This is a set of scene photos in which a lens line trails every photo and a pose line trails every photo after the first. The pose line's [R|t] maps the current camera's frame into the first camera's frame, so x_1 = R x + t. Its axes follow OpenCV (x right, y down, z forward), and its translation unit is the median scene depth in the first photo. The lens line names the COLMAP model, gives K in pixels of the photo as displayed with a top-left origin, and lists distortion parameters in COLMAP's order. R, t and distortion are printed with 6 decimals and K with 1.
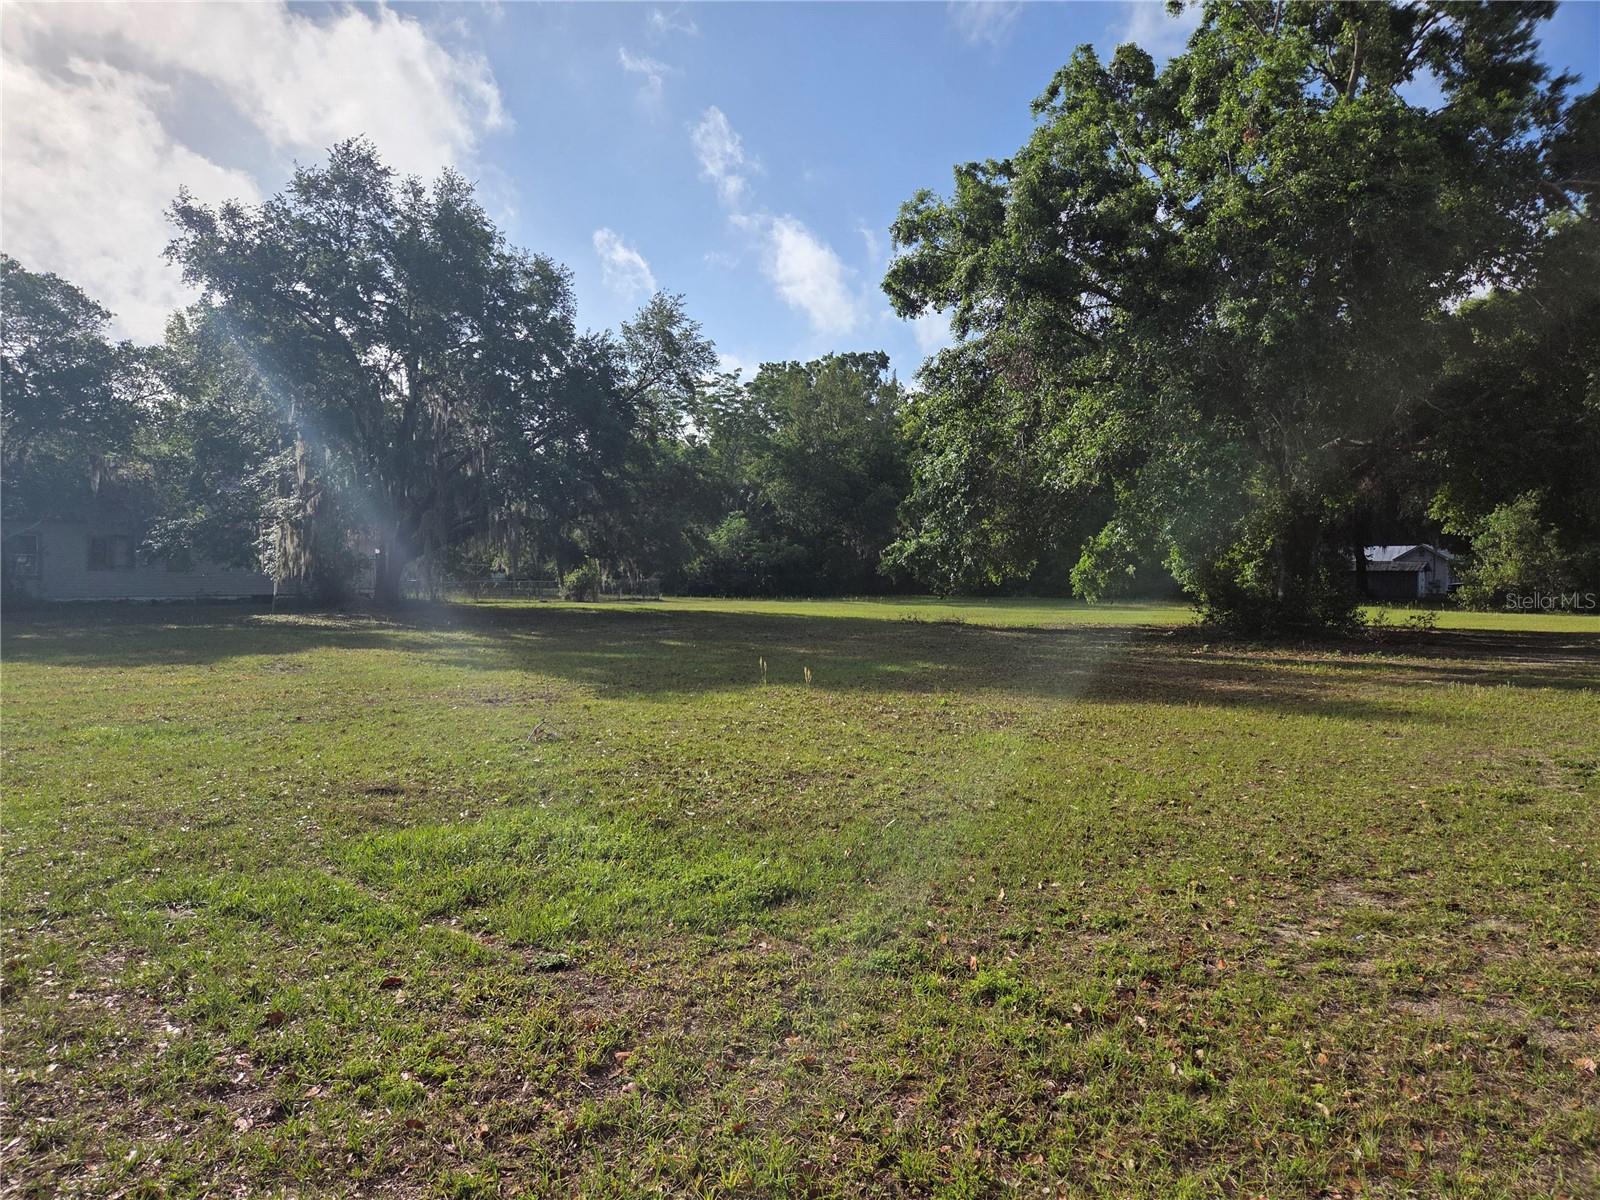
lens RADIAL K [[1066.7, 0, 800.0], [0, 1066.7, 600.0], [0, 0, 1]] dist [0.052050, -0.055530]
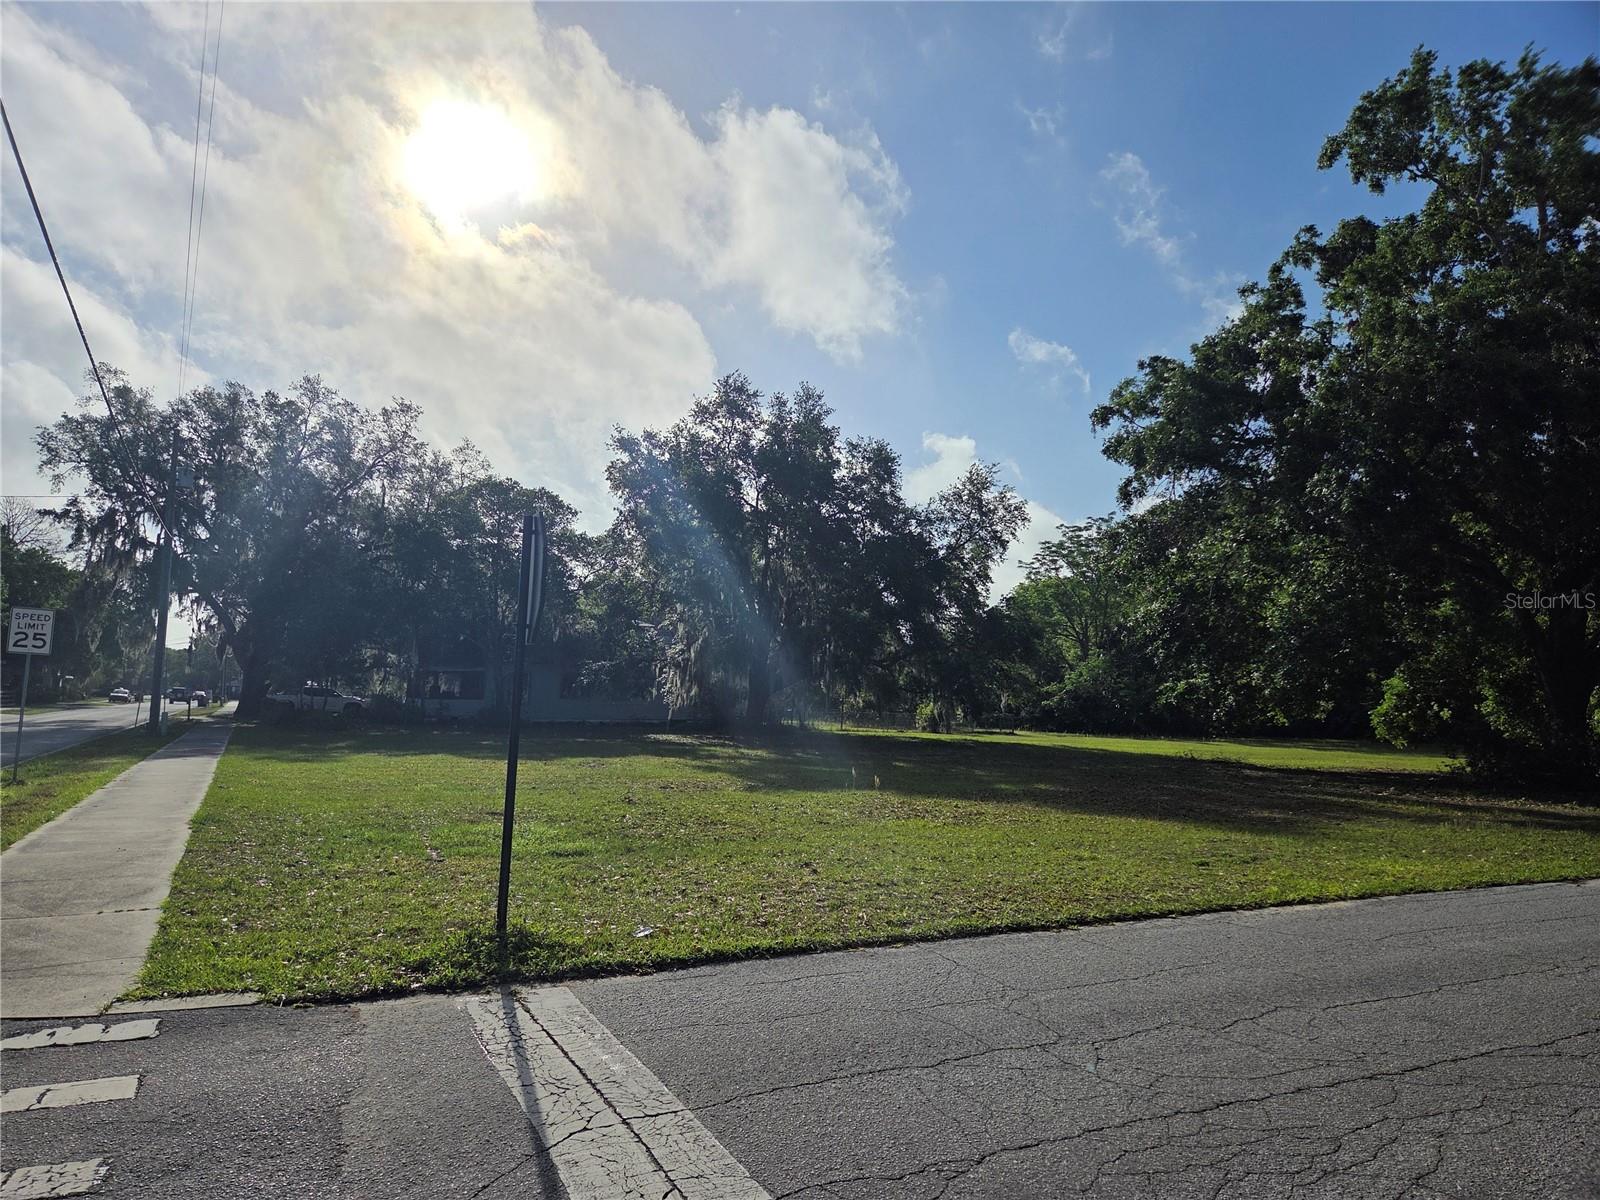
lens RADIAL K [[1066.7, 0, 800.0], [0, 1066.7, 600.0], [0, 0, 1]] dist [0.052050, -0.055530]
pose [[0.912882, -0.023598, -0.407540, 0.182027], [-0.027694, 0.992448, -0.119499, 0.002157], [0.407282, 0.120375, 0.905335, -0.114312]]
